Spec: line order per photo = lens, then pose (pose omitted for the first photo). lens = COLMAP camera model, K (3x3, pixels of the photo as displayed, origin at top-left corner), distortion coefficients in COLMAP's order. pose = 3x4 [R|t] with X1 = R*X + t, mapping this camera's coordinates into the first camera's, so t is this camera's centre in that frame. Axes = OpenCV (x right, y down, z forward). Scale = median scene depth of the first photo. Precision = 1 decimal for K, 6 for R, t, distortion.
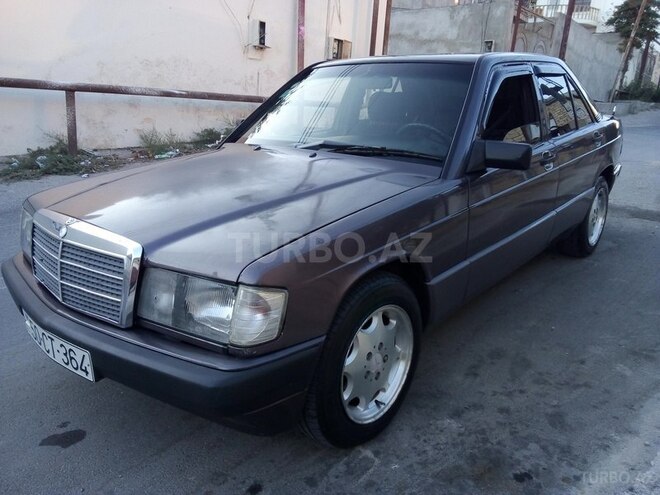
lens RADIAL K [[527.2, 0, 330.0], [0, 527.2, 247.5], [0, 0, 1]] dist [0.029659, -0.004357]
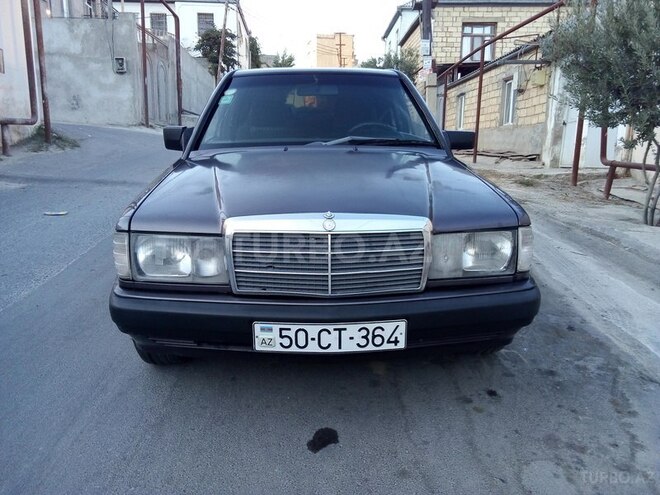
lens RADIAL K [[527.2, 0, 330.0], [0, 527.2, 247.5], [0, 0, 1]] dist [0.029659, -0.004357]
pose [[0.728919, -0.184797, 0.659187, -0.135140], [0.207088, 0.977288, 0.044980, -0.003516], [-0.652528, 0.103723, 0.750632, 0.028085]]
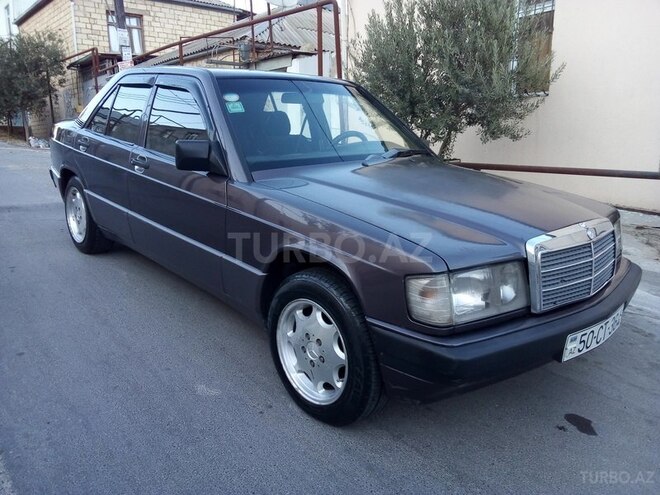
lens RADIAL K [[527.2, 0, 330.0], [0, 527.2, 247.5], [0, 0, 1]] dist [0.029659, -0.004357]
pose [[0.135776, -0.262439, 0.955348, -0.191593], [0.266756, 0.938352, 0.219858, -0.045601], [-0.954152, 0.224993, 0.197413, 0.151272]]
